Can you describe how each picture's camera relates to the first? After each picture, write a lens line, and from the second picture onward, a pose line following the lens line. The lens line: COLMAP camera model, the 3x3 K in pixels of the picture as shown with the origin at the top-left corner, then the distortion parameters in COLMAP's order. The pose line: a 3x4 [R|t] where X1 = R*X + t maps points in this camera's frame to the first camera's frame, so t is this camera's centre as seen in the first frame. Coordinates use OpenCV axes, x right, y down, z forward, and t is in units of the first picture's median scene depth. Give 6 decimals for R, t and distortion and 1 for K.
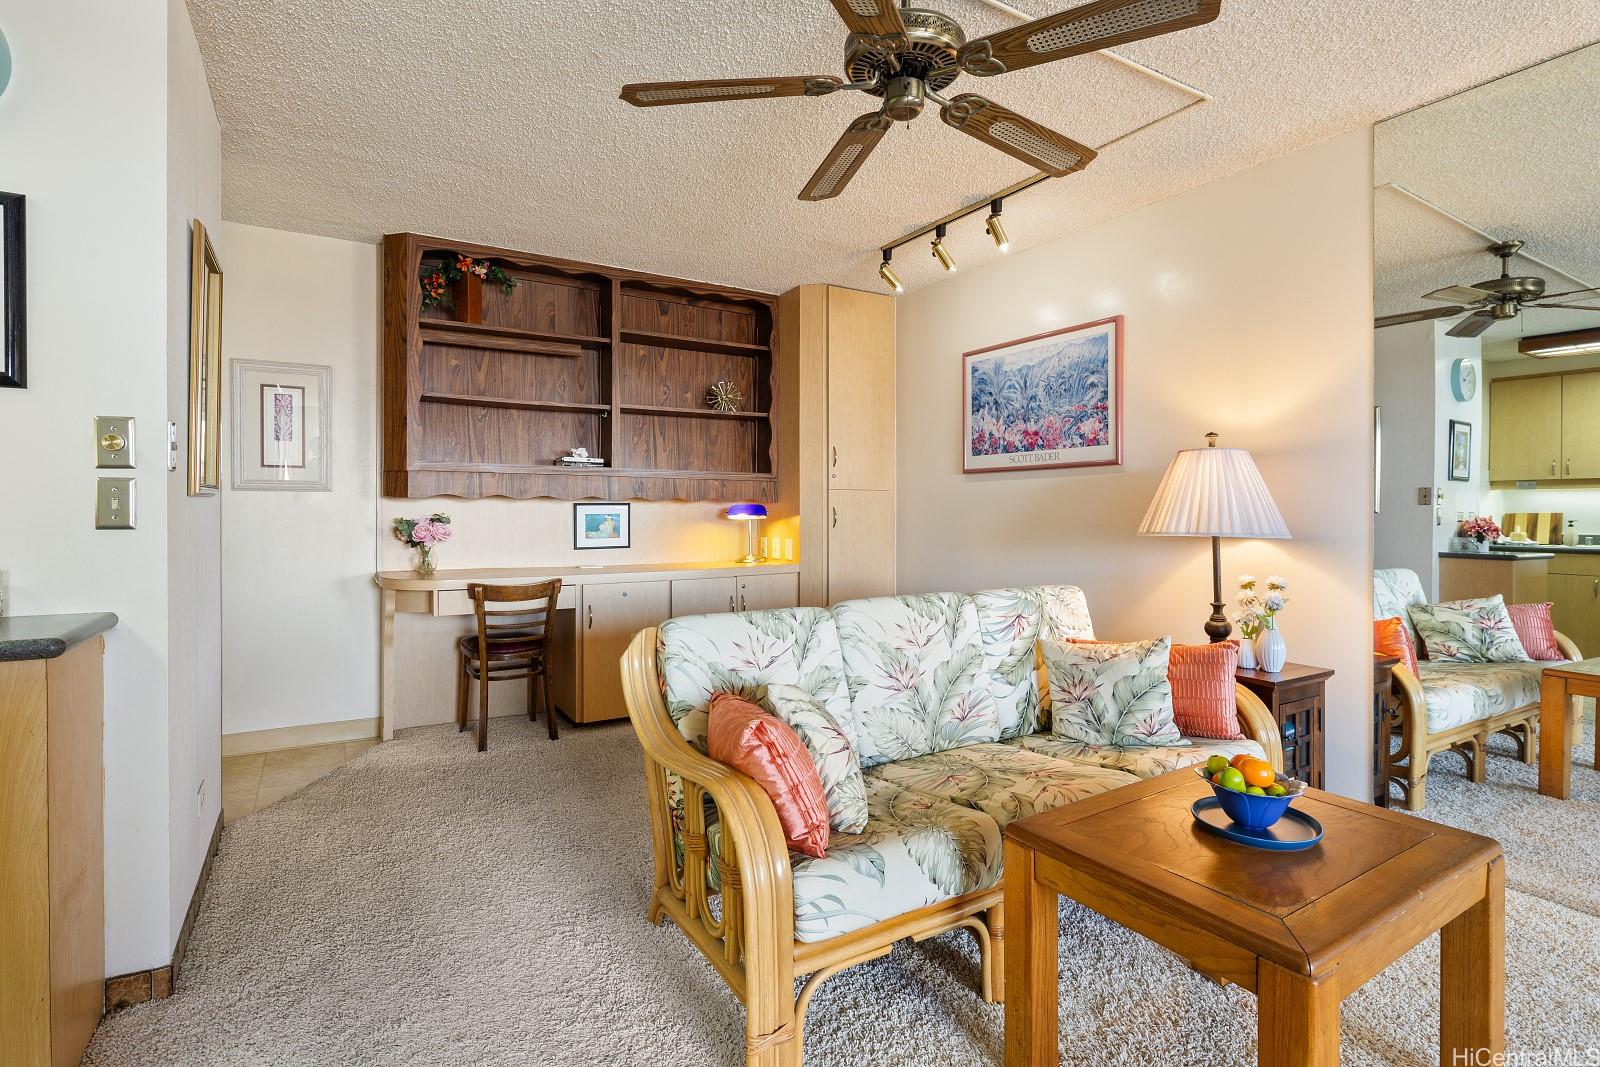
lens RADIAL K [[779.2, 0, 796.9], [0, 779.2, 510.1], [0, 0, 1]] dist [-0.002157, -0.000649]
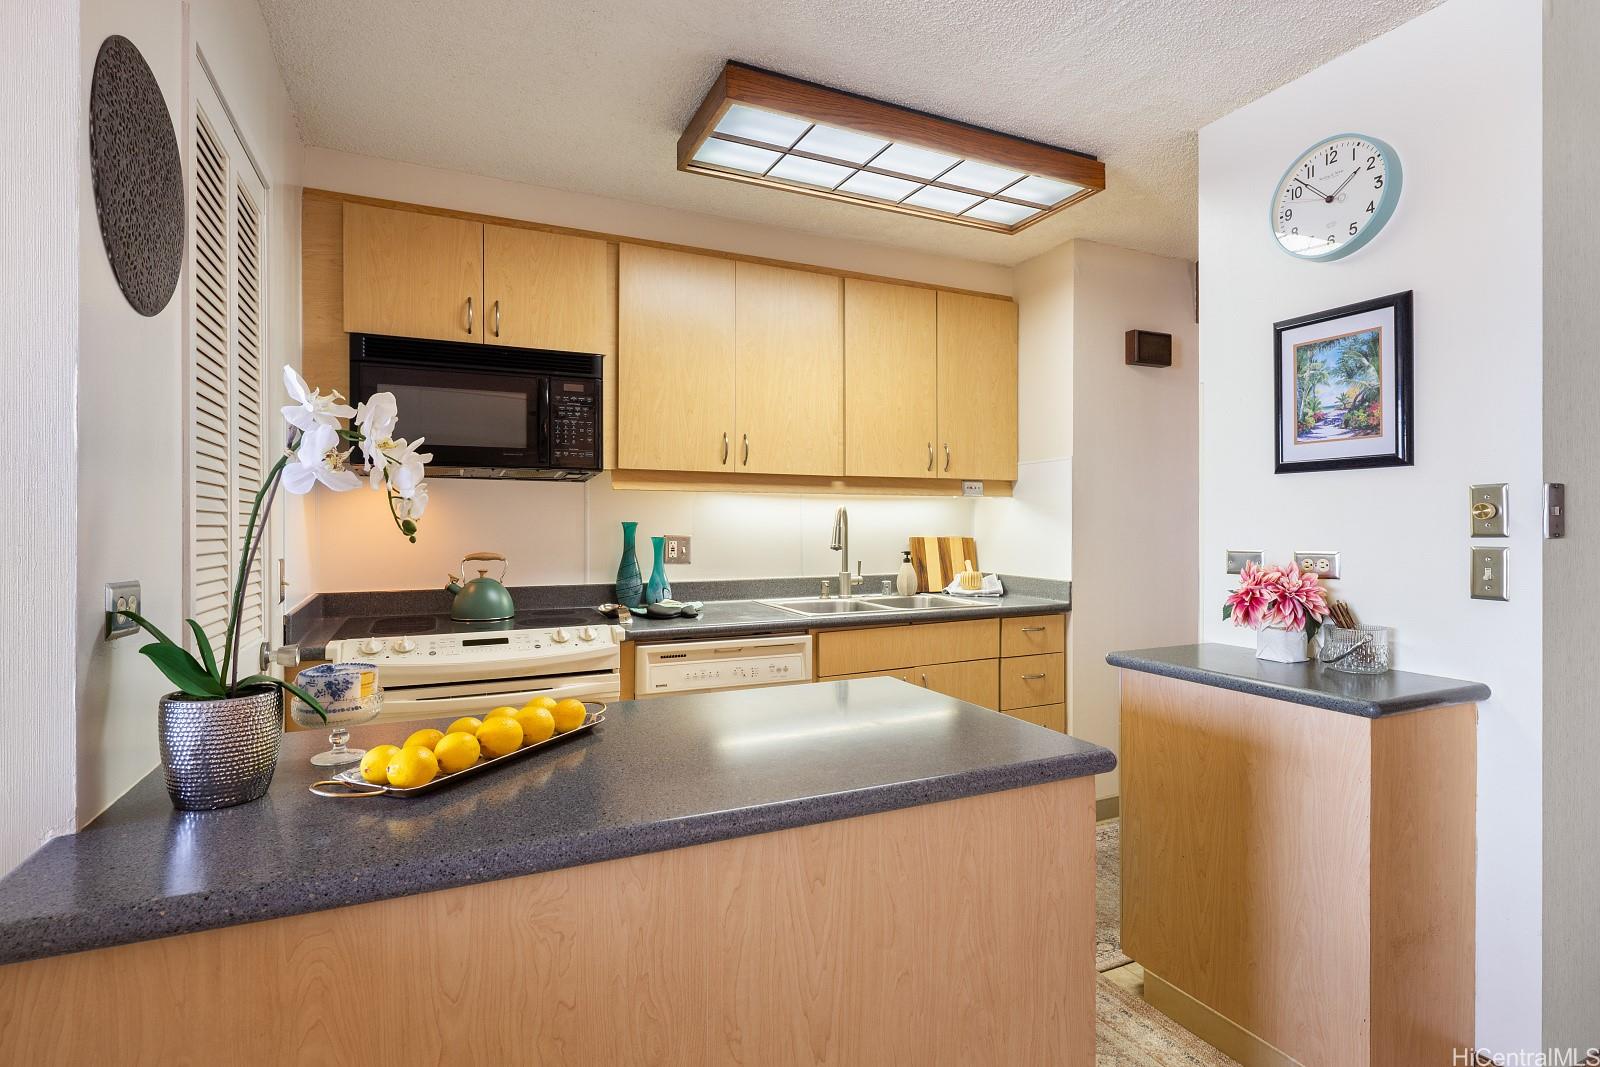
lens RADIAL K [[773.9, 0, 794.4], [0, 773.9, 527.7], [0, 0, 1]] dist [-0.002567, -0.001079]
pose [[-0.105947, 0.001837, -0.994370, 0.081351], [-0.000634, 0.999998, 0.001915, -0.030466], [0.994372, 0.000833, -0.105946, 0.106769]]
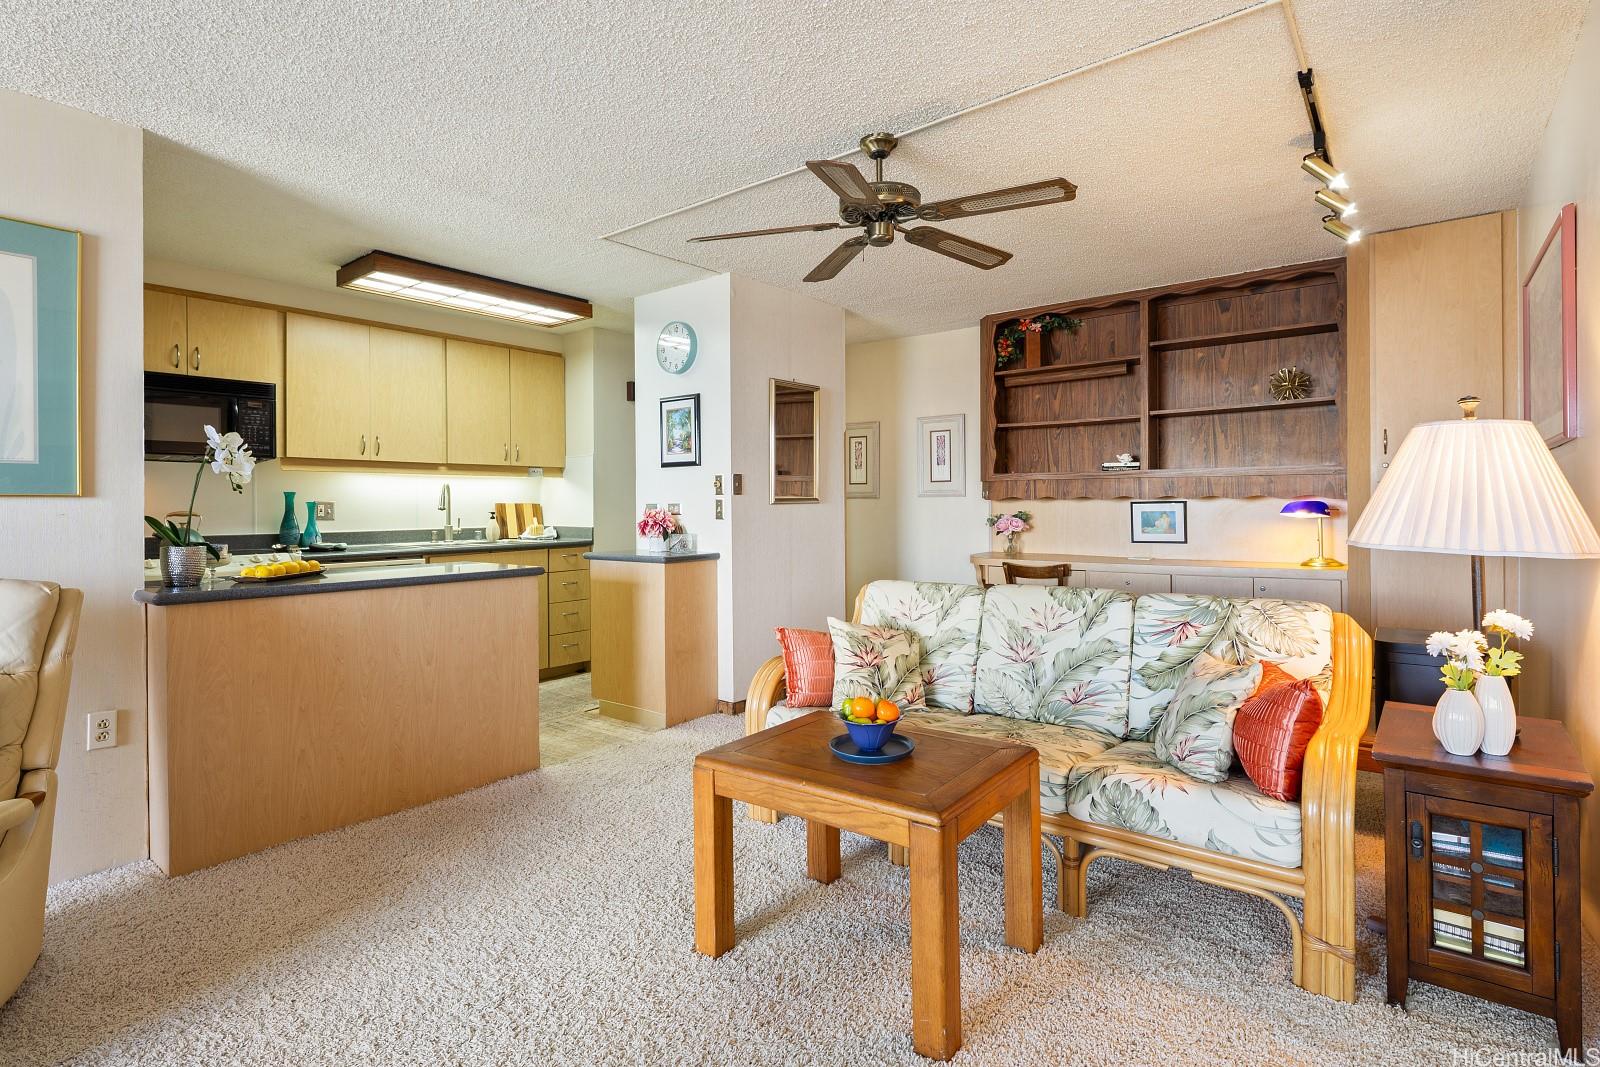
lens RADIAL K [[791.3, 0, 801.1], [0, 791.3, 500.1], [0, 0, 1]] dist [0.001125, -0.001740]
pose [[0.353675, -0.010050, -0.935314, 0.719281], [0.007712, 0.999940, -0.007828, -0.006860], [0.935337, -0.004444, 0.353731, 0.158660]]
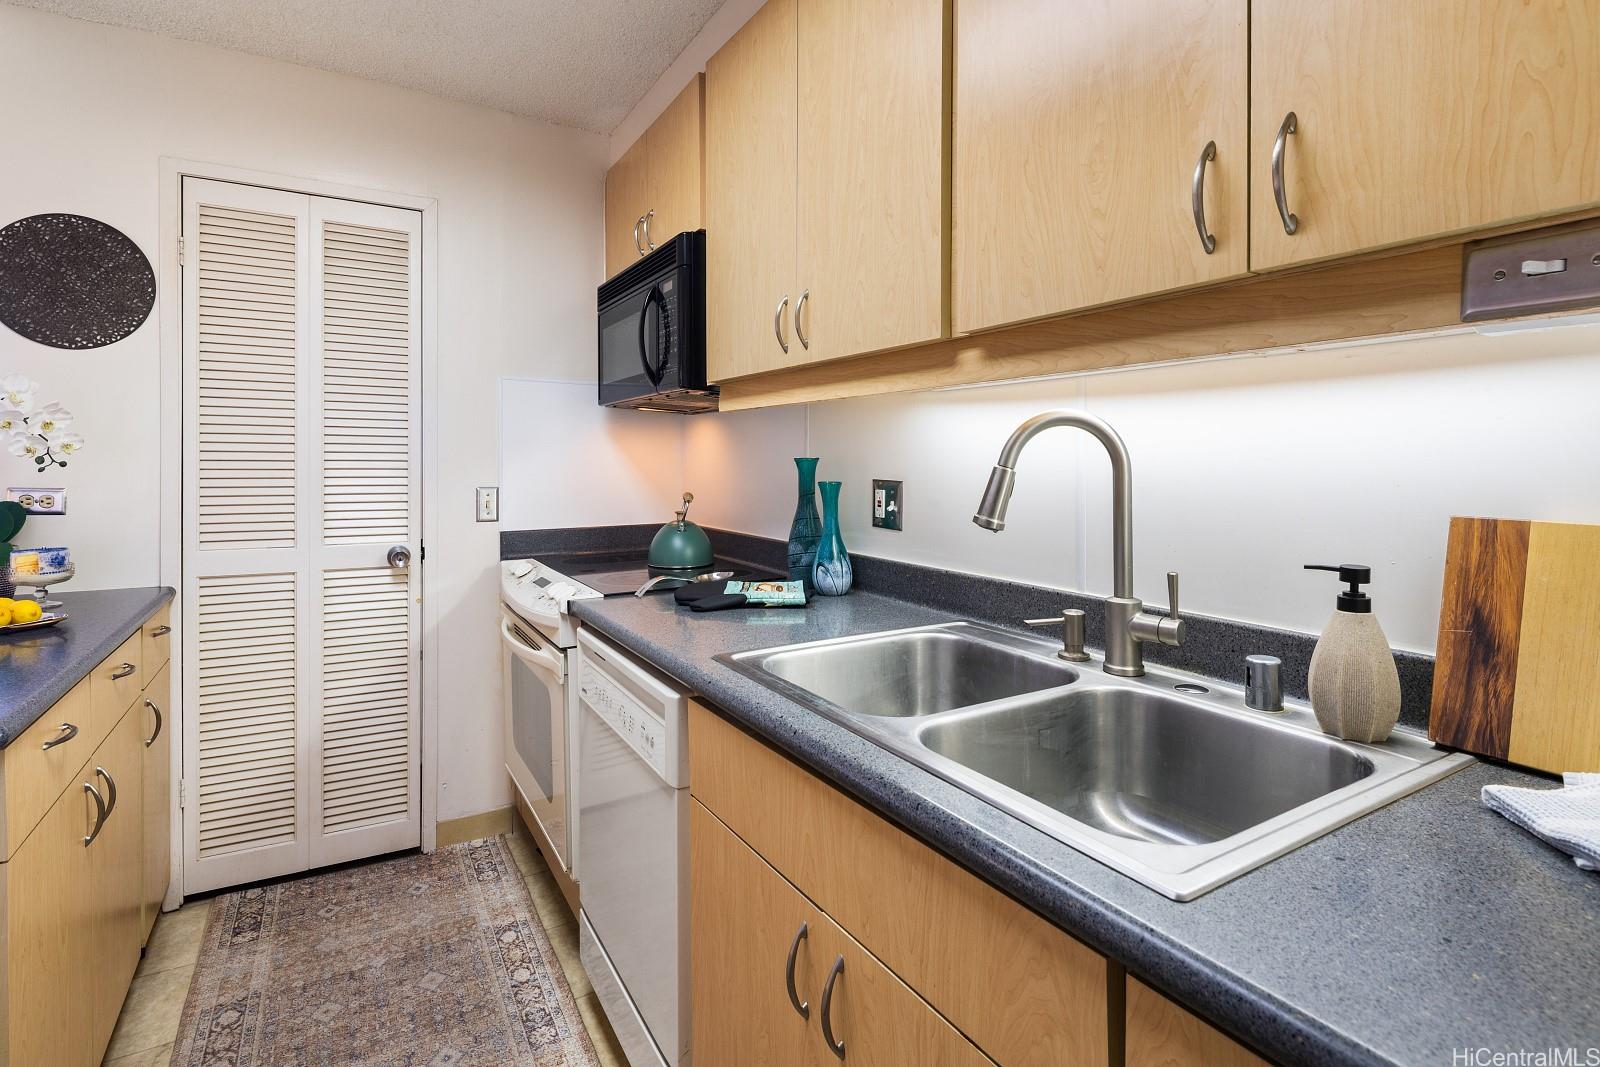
lens RADIAL K [[778.8, 0, 797.5], [0, 778.8, 472.5], [0, 0, 1]] dist [-0.000088, -0.000590]
pose [[-0.999987, -0.004334, 0.002771, -0.683369], [-0.004286, 0.999844, 0.017147, -0.033637], [-0.002845, 0.017134, -0.999849, 0.386612]]
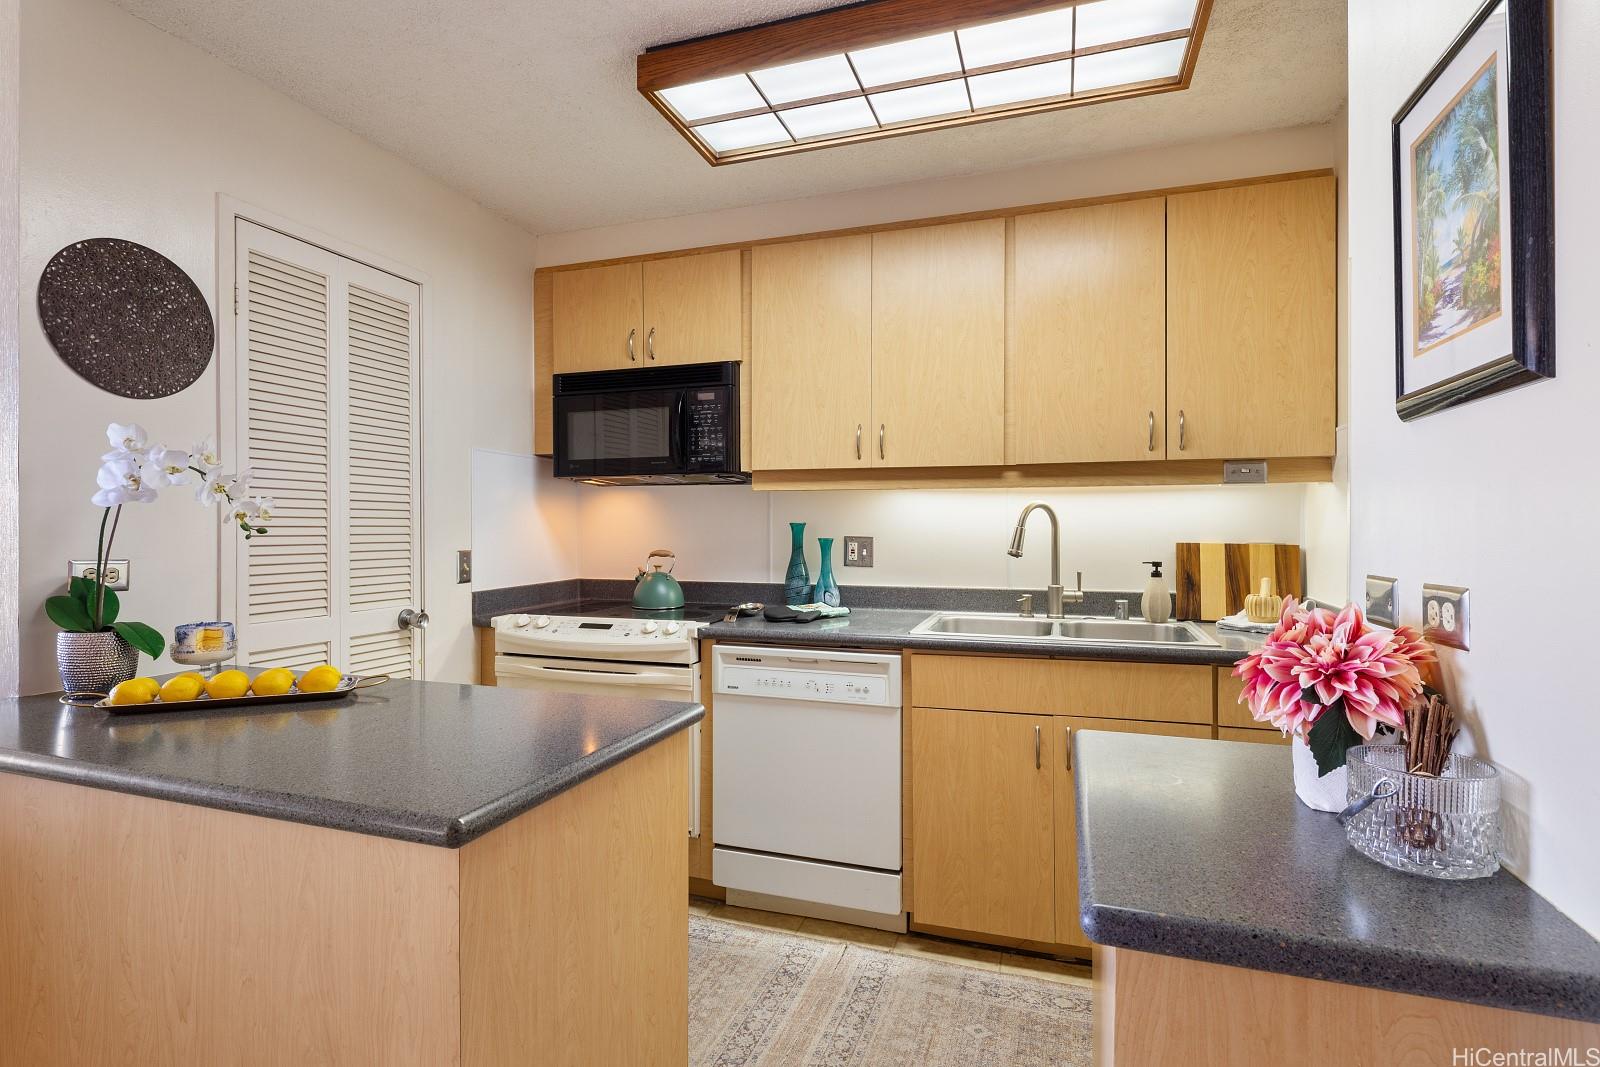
lens RADIAL K [[782.2, 0, 795.3], [0, 782.2, 527.8], [0, 0, 1]] dist [0.000035, -0.000507]
pose [[-0.762485, 0.001602, -0.647004, -0.170985], [-0.001205, 0.999992, 0.003897, -0.032466], [0.647005, 0.003751, -0.762477, 0.461088]]
